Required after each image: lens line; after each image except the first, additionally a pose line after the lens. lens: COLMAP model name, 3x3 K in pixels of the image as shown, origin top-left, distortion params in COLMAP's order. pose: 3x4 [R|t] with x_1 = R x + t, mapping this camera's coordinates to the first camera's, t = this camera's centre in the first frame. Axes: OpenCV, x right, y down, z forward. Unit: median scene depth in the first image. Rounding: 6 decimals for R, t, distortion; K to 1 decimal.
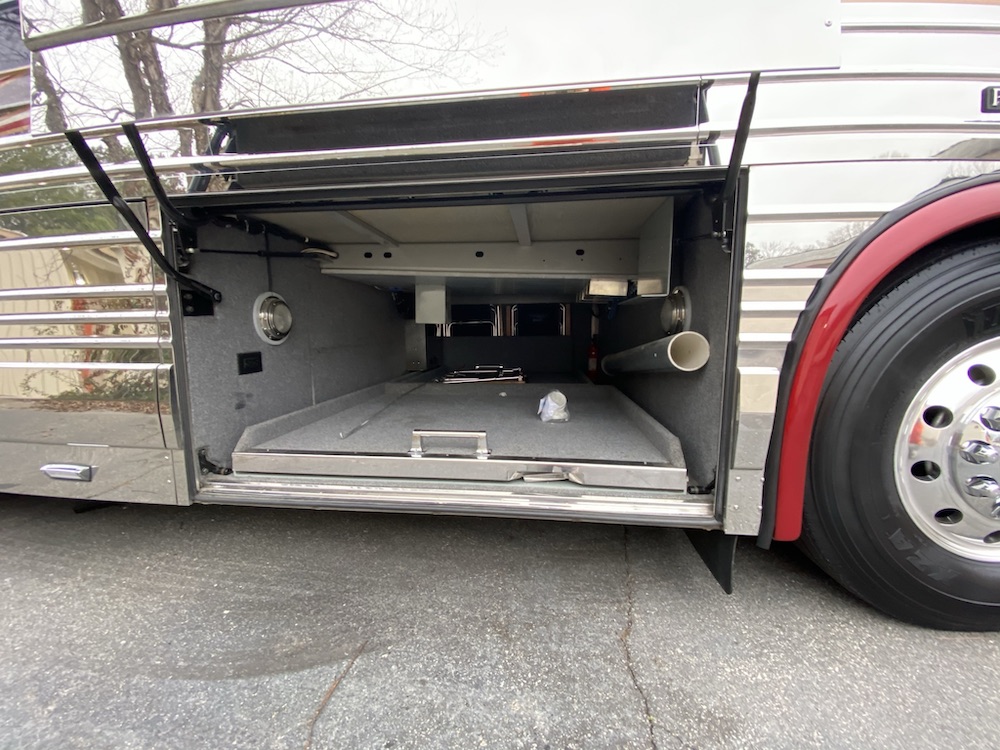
lens RADIAL K [[393.1, 0, 500.0], [0, 393.1, 375.0], [0, 0, 1]] dist [0.026631, -0.020695]
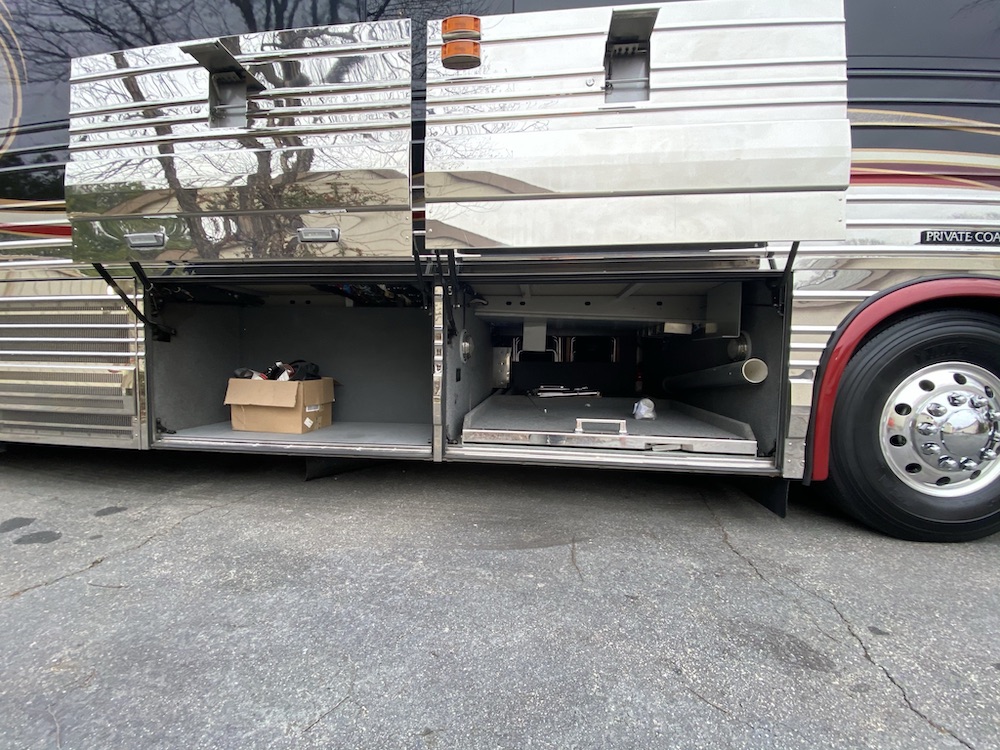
lens RADIAL K [[393.1, 0, 500.0], [0, 393.1, 375.0], [0, 0, 1]] dist [0.026631, -0.020695]
pose [[0.999771, 0.018809, 0.010224, -0.690599], [-0.018045, 0.997362, -0.070305, 0.106371], [-0.011519, 0.070105, 0.997473, -0.731858]]
